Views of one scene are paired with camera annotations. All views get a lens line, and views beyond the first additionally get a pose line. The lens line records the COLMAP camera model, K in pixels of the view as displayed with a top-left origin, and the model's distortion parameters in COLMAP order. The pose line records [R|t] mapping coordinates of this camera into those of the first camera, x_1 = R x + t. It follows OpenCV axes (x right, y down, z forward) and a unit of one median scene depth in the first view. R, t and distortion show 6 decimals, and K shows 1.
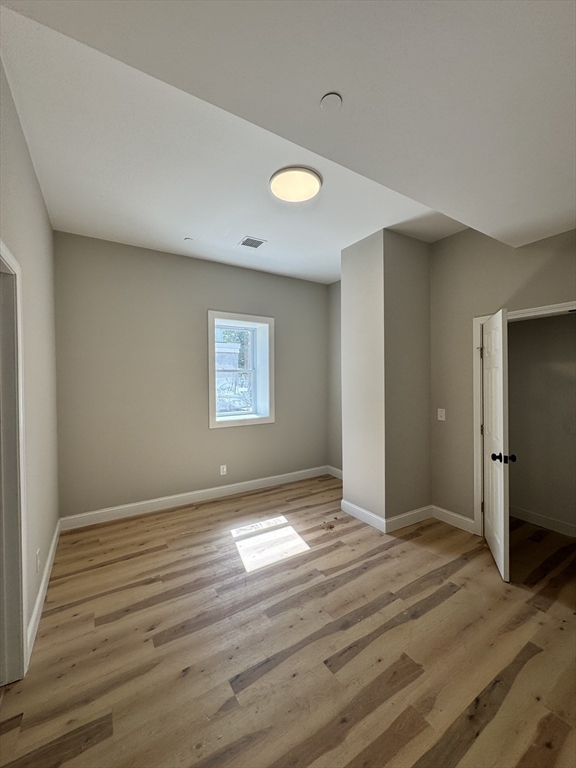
lens RADIAL K [[306.1, 0, 290.2], [0, 306.1, 383.3], [0, 0, 1]] dist [0.001183, -0.000512]
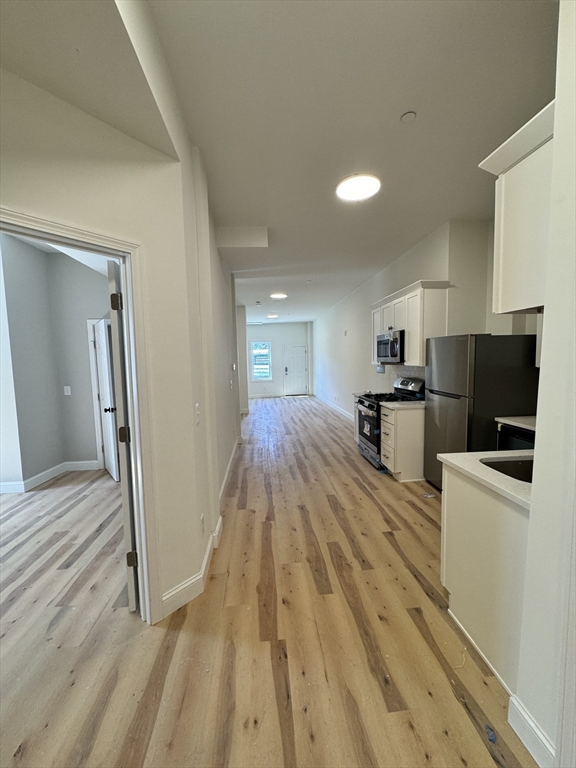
lens RADIAL K [[306.1, 0, 289.8], [0, 306.1, 383.3], [0, 0, 1]] dist [0.001183, -0.000512]
pose [[0.453934, -0.075571, 0.887825, -0.293660], [0.025775, 0.997094, 0.071693, 0.005219], [-0.890663, -0.009660, 0.454562, -0.550982]]
